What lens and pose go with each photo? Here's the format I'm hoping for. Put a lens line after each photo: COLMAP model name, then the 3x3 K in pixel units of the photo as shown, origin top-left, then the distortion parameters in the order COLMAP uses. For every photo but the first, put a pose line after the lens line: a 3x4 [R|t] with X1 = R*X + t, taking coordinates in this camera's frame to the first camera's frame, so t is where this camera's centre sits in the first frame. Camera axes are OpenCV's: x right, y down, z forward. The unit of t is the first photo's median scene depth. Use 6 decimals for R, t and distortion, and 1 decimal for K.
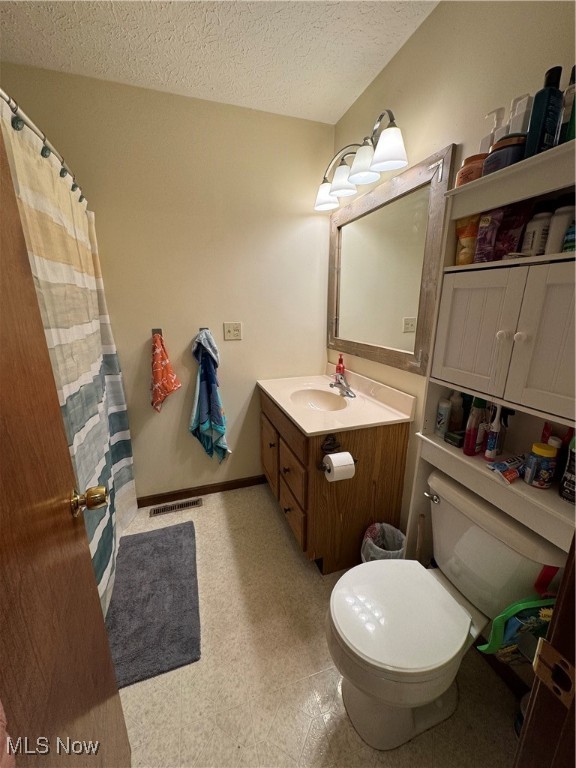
lens RADIAL K [[306.4, 0, 288.0], [0, 306.4, 384.0], [0, 0, 1]] dist [0.002800, -0.000102]
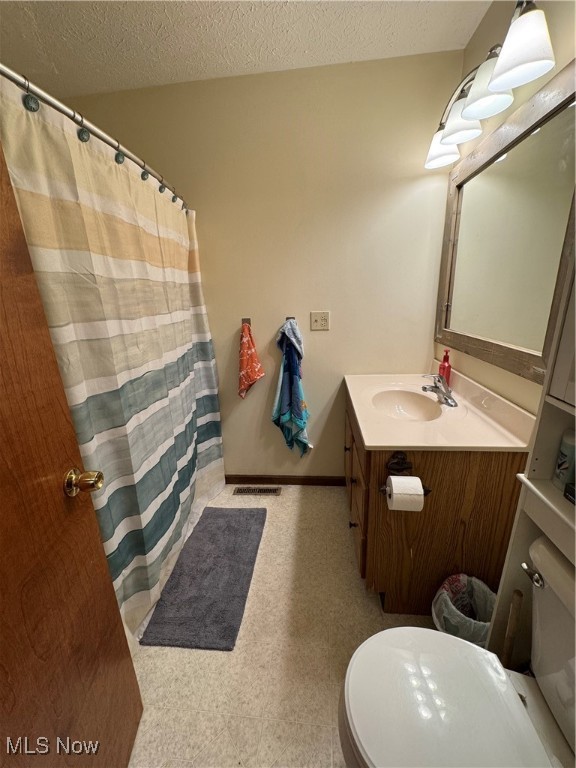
lens RADIAL K [[306.4, 0, 288.0], [0, 306.4, 384.0], [0, 0, 1]] dist [0.002800, -0.000102]
pose [[0.910604, 0.085384, -0.404363, 0.145633], [-0.069851, 0.996146, 0.053044, -0.026786], [0.407334, -0.020057, 0.913059, 0.120281]]
